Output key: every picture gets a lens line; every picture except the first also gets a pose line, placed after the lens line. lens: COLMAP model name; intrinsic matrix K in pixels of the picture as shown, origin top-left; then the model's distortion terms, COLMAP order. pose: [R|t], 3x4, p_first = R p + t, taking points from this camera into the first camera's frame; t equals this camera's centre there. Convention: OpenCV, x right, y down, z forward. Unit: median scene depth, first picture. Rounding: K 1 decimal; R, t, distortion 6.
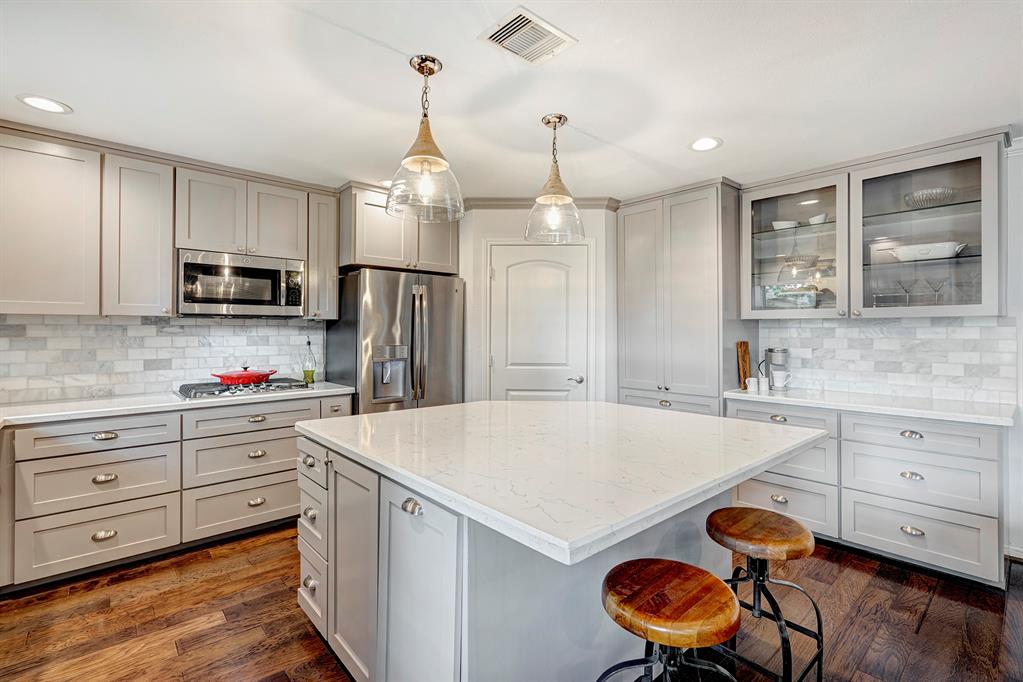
lens RADIAL K [[465.1, 0, 526.8], [0, 465.1, 331.6], [0, 0, 1]] dist [-0.002037, 0.000255]
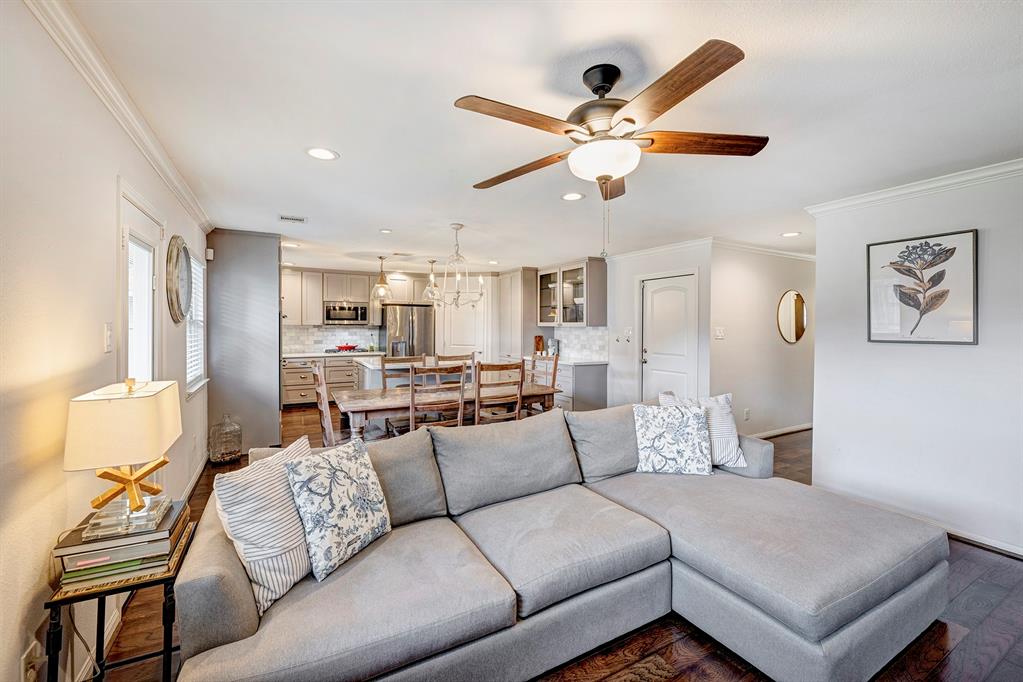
lens RADIAL K [[427.4, 0, 526.8], [0, 427.4, 333.2], [0, 0, 1]] dist [0.001748, 0.000088]
pose [[0.976235, 0.007541, -0.216583, 0.938526], [-0.004211, 0.999866, 0.015833, -0.026204], [0.216673, -0.014544, 0.976136, -1.177356]]
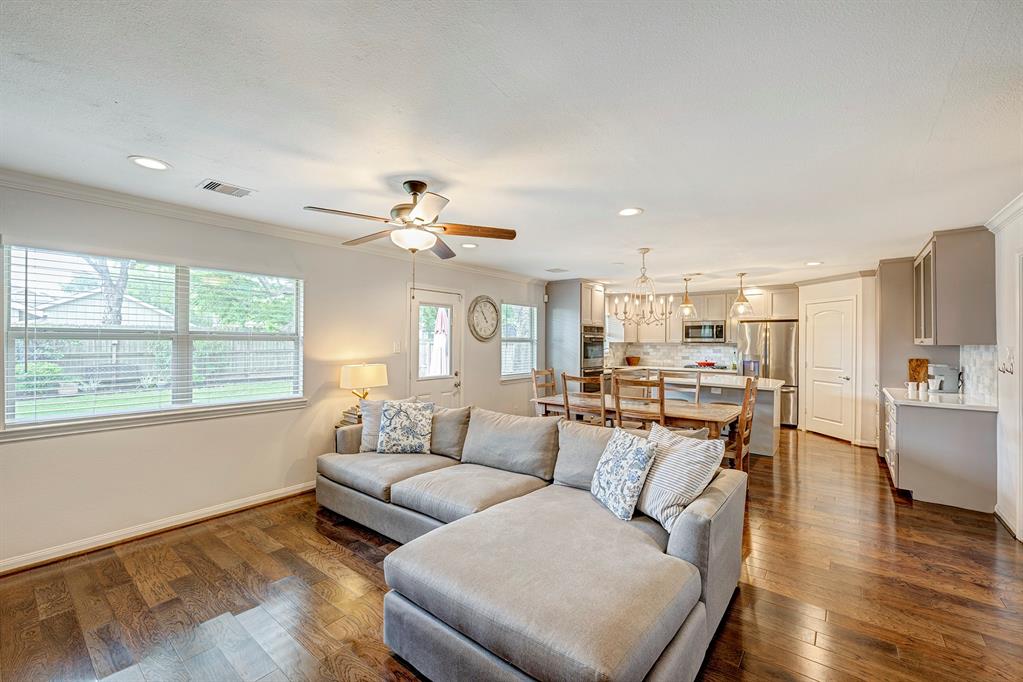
lens RADIAL K [[427.4, 0, 509.2], [0, 427.4, 340.6], [0, 0, 1]] dist [0.001748, 0.000088]
pose [[0.153746, -0.002149, -0.988108, 1.779118], [-0.005073, 0.999983, -0.002964, -0.029287], [0.988097, 0.005468, 0.153732, -0.580076]]
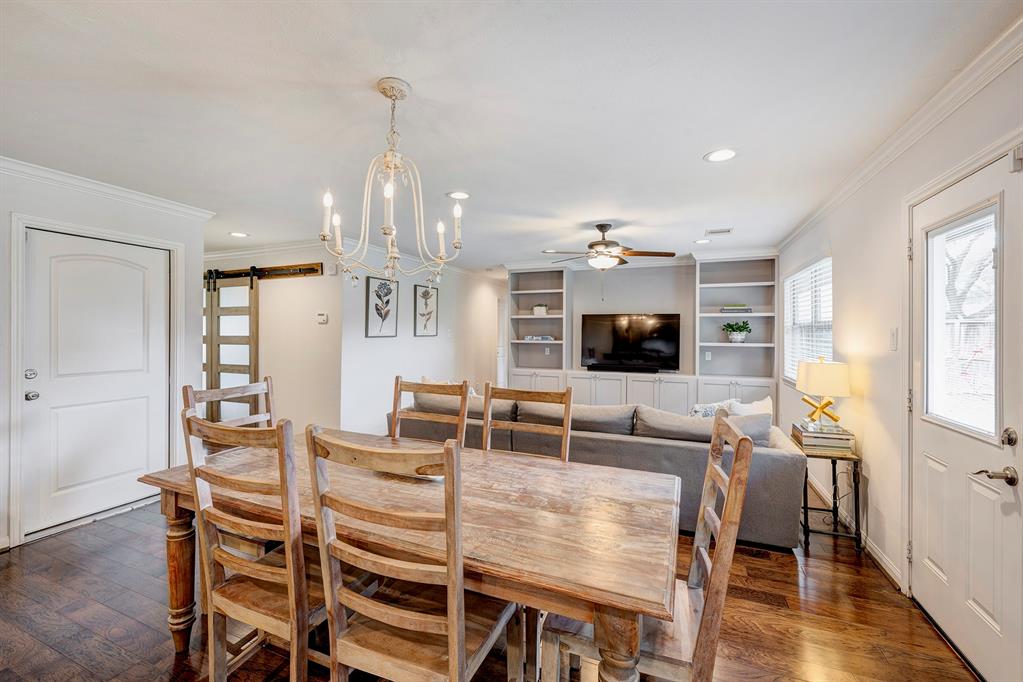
lens RADIAL K [[427.9, 0, 490.5], [0, 427.9, 334.9], [0, 0, 1]] dist [-0.001098, -0.000321]
pose [[-0.393391, -0.007164, 0.919343, -0.142885], [-0.005567, 0.999970, 0.005411, -0.014032], [-0.919354, -0.002989, -0.393419, 0.188668]]
